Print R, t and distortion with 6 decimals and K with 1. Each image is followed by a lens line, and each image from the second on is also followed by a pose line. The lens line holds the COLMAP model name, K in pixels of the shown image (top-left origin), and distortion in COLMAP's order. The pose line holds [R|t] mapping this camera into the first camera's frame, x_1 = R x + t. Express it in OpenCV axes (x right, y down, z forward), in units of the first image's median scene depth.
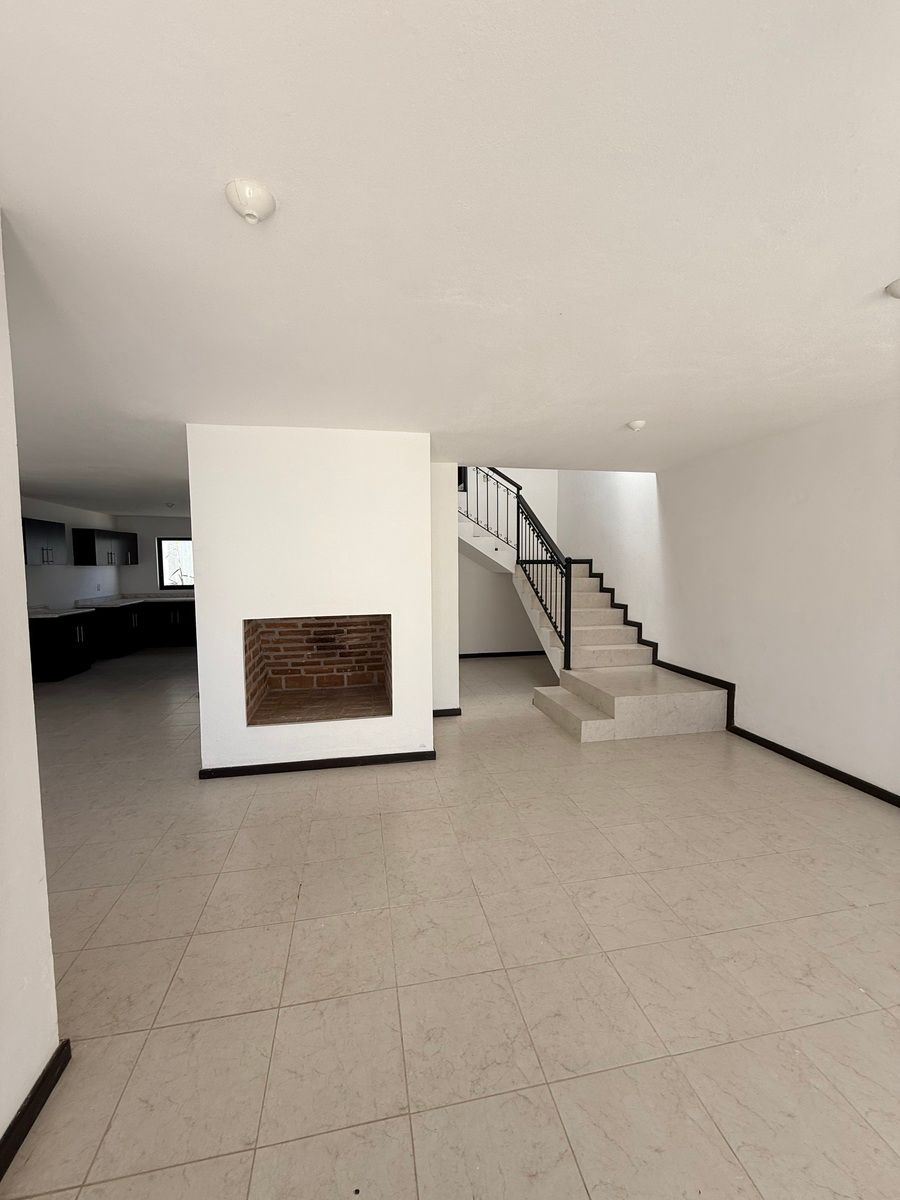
lens RADIAL K [[478.8, 0, 448.9], [0, 478.8, 598.6], [0, 0, 1]] dist [-0.000337, 0.000408]
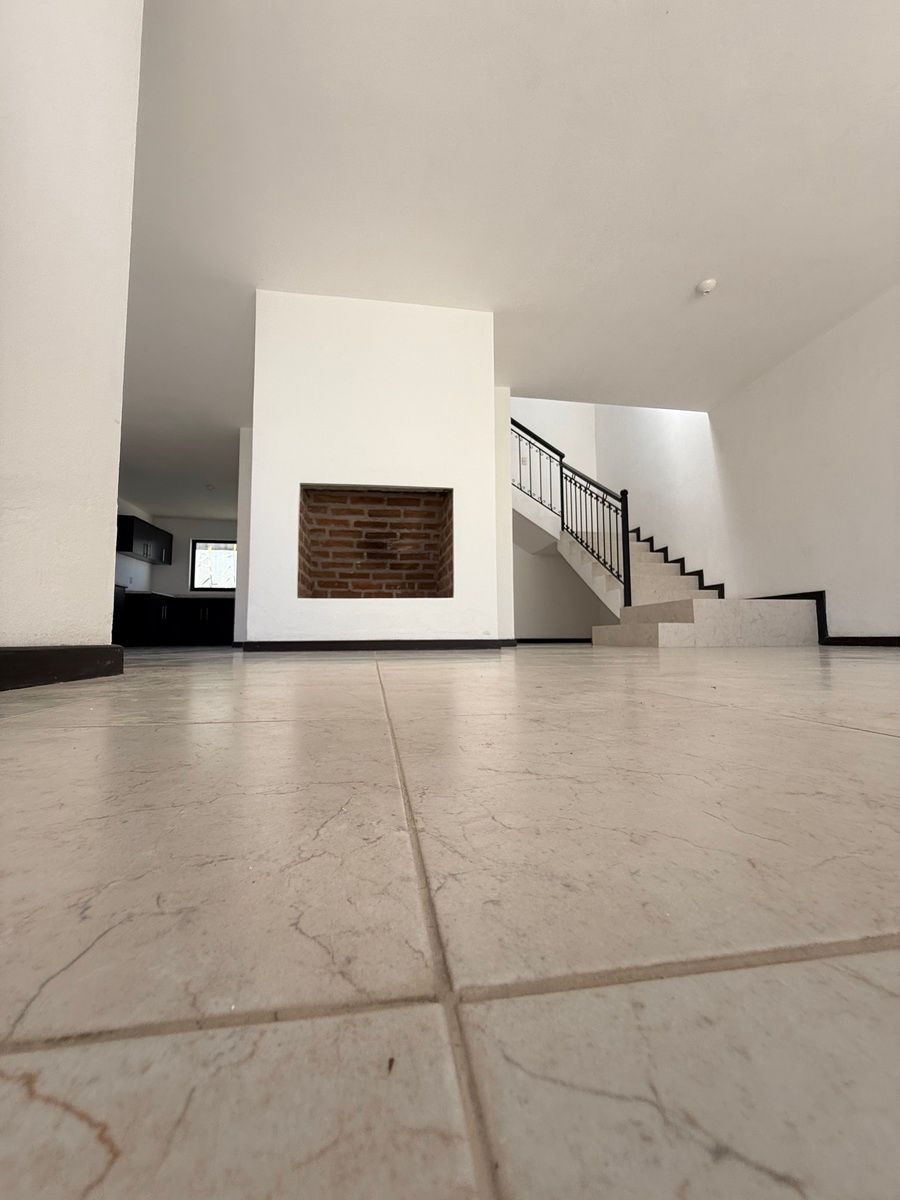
lens RADIAL K [[482.8, 0, 452.7], [0, 482.8, 598.6], [0, 0, 1]] dist [0.000733, 0.000162]
pose [[0.999612, -0.001703, -0.027787, -0.081144], [-0.002560, 0.988272, -0.152684, 0.333351], [0.027721, 0.152696, 0.987884, 0.077174]]
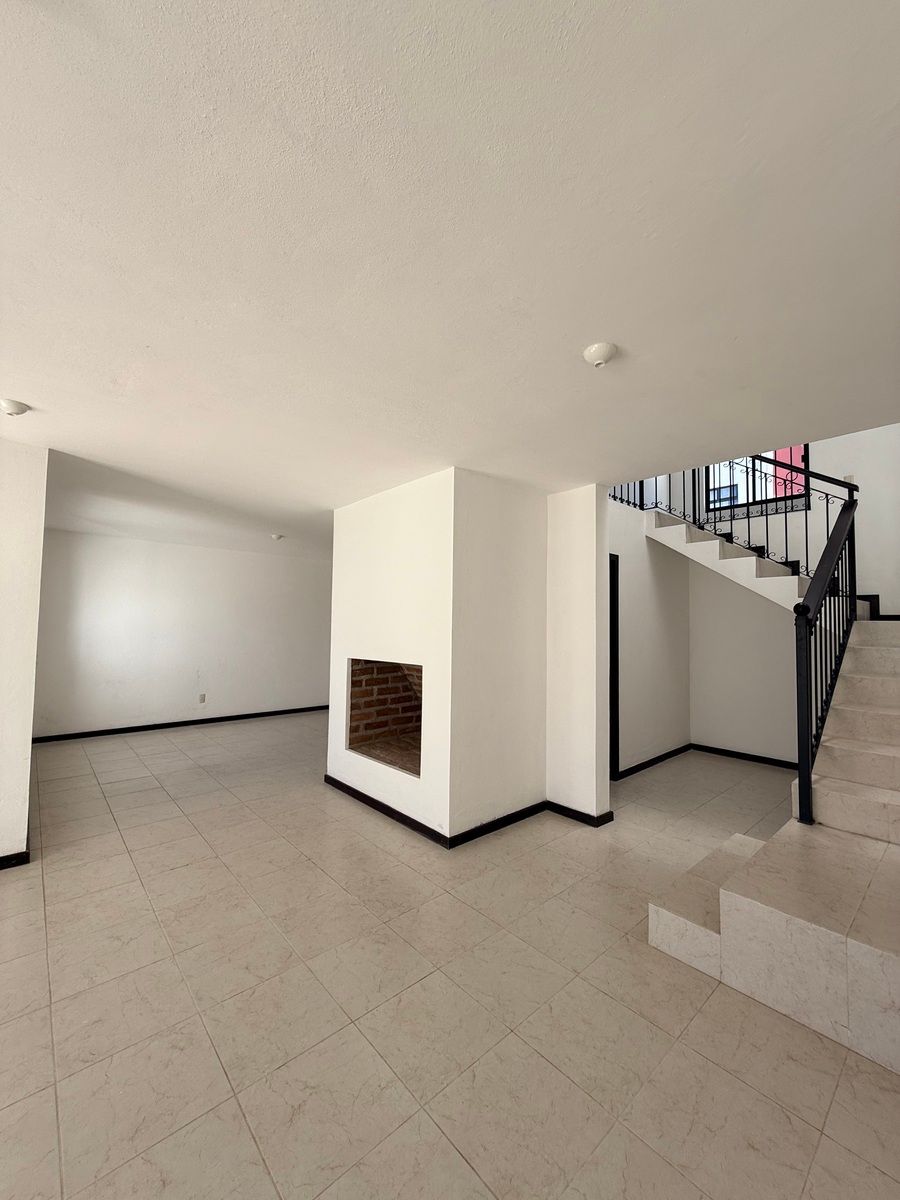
lens RADIAL K [[476.5, 0, 448.7], [0, 476.5, 600.0], [0, 0, 1]] dist [-0.001011, 0.000308]
pose [[0.509985, -0.031653, -0.859601, 0.601871], [-0.077632, 0.993551, -0.082643, -0.018309], [0.856673, 0.108879, 0.504238, 0.475338]]
